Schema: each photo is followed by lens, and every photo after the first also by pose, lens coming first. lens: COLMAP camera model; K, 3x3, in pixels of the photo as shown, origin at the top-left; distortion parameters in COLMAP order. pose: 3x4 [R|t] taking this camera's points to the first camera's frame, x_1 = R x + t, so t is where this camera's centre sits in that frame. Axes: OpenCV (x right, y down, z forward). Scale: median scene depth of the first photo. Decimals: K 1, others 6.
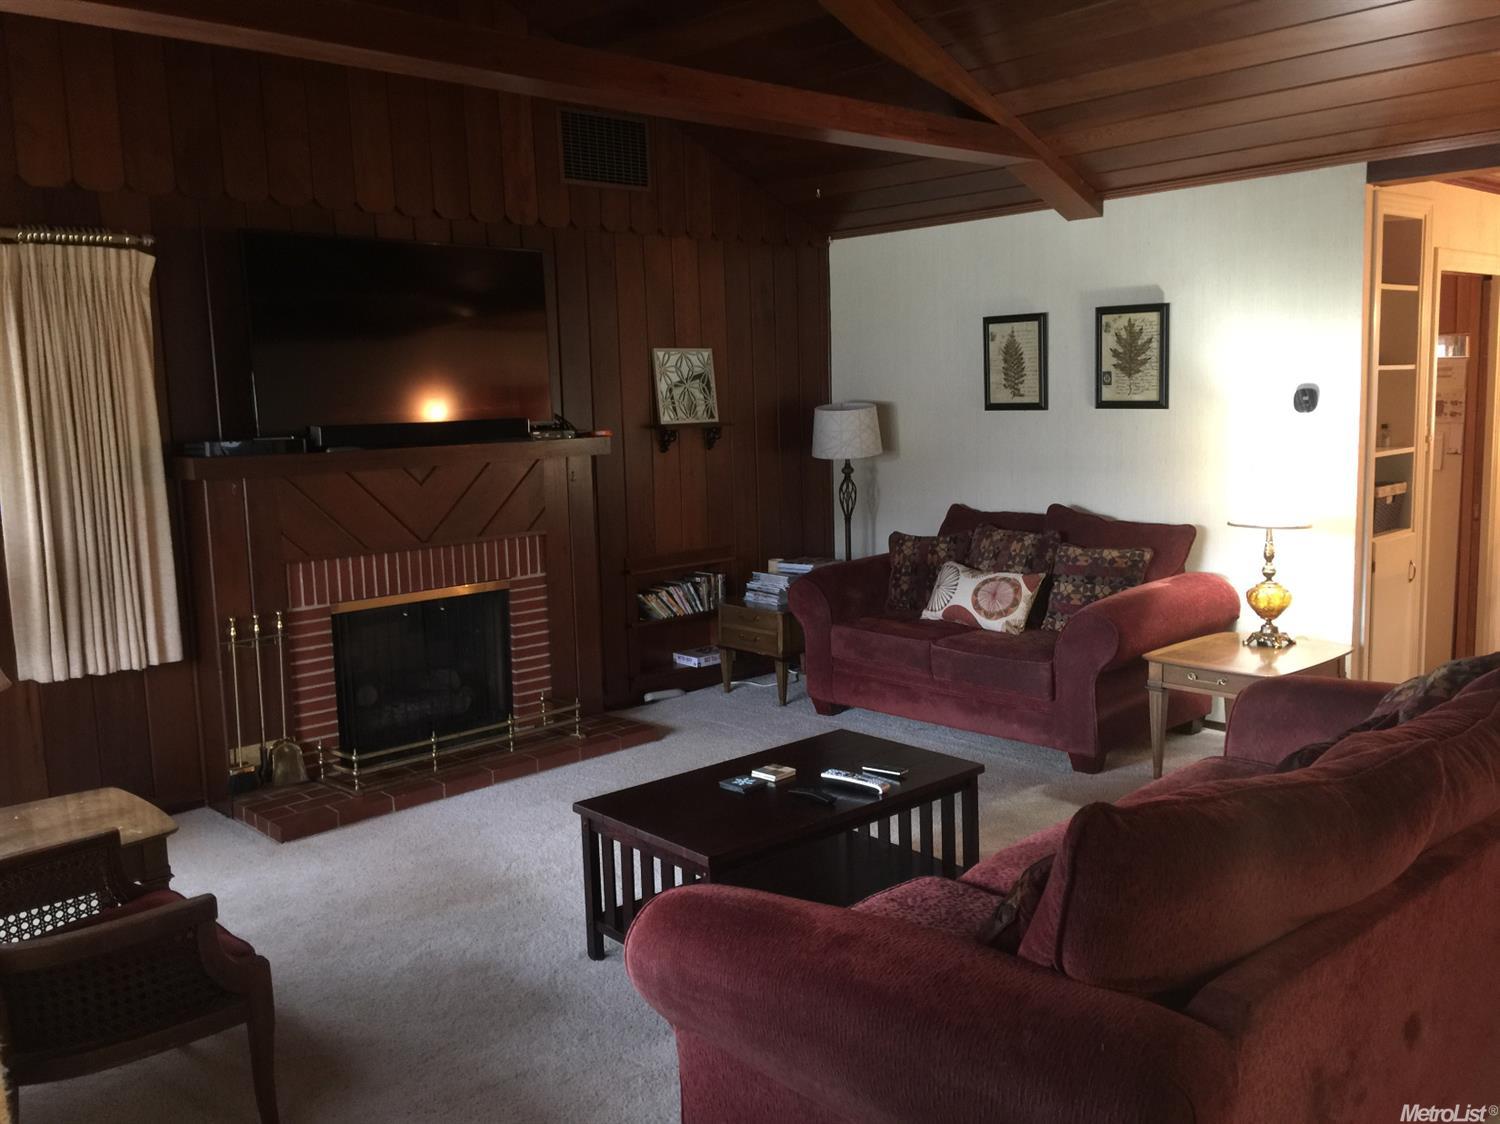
lens RADIAL K [[1277.9, 0, 754.9], [0, 1277.9, 543.4], [0, 0, 1]] dist [0.080004, -0.103745]
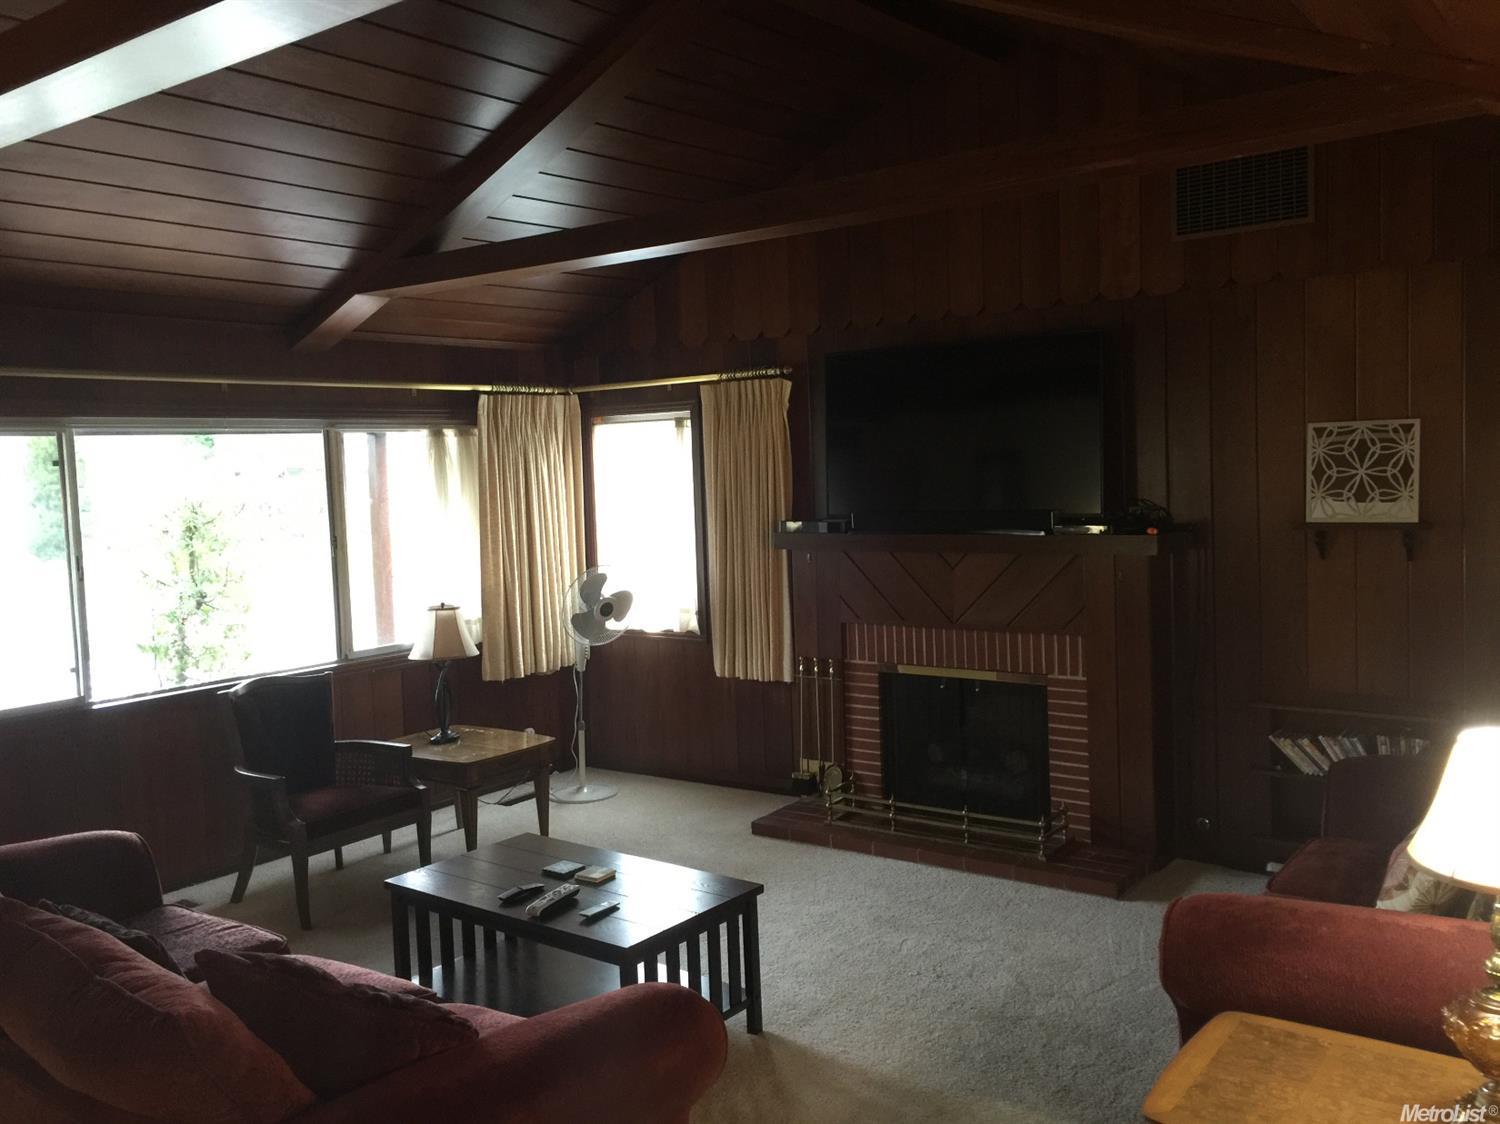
lens RADIAL K [[1277.9, 0, 754.9], [0, 1277.9, 543.4], [0, 0, 1]] dist [0.080004, -0.103745]
pose [[0.182847, 0.075131, -0.980266, 0.744866], [-0.093963, 0.993847, 0.058645, -0.112698], [0.978641, 0.081386, 0.188782, 0.635941]]
